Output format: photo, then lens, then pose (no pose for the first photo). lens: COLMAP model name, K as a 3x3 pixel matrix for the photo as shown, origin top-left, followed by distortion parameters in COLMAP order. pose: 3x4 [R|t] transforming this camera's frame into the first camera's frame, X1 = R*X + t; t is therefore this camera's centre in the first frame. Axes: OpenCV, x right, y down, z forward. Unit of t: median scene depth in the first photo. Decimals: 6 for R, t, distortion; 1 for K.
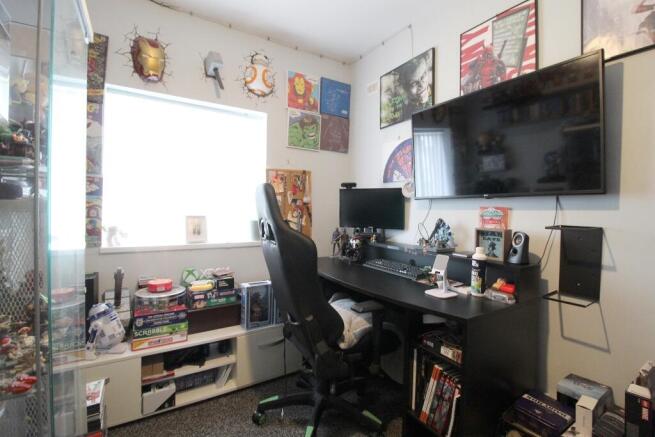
lens RADIAL K [[310.4, 0, 336.1], [0, 310.4, 213.5], [0, 0, 1]] dist [-0.000138, -0.014708]
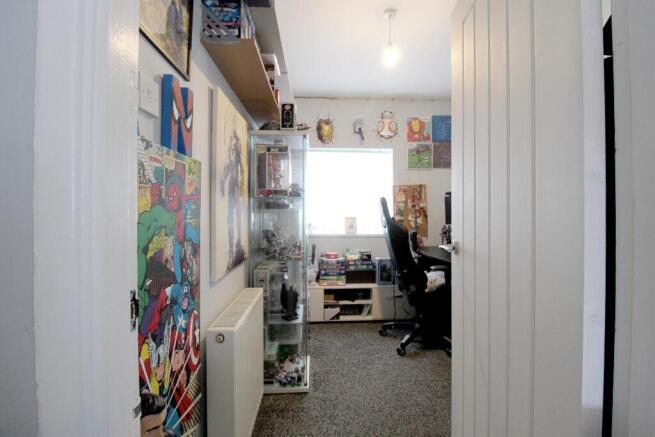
lens RADIAL K [[310.4, 0, 336.1], [0, 310.4, 213.5], [0, 0, 1]] dist [-0.000138, -0.014708]
pose [[0.877773, -0.020986, -0.478616, 0.302708], [0.011574, 0.999677, -0.022606, 0.026301], [0.478936, 0.014303, 0.877733, -0.542496]]
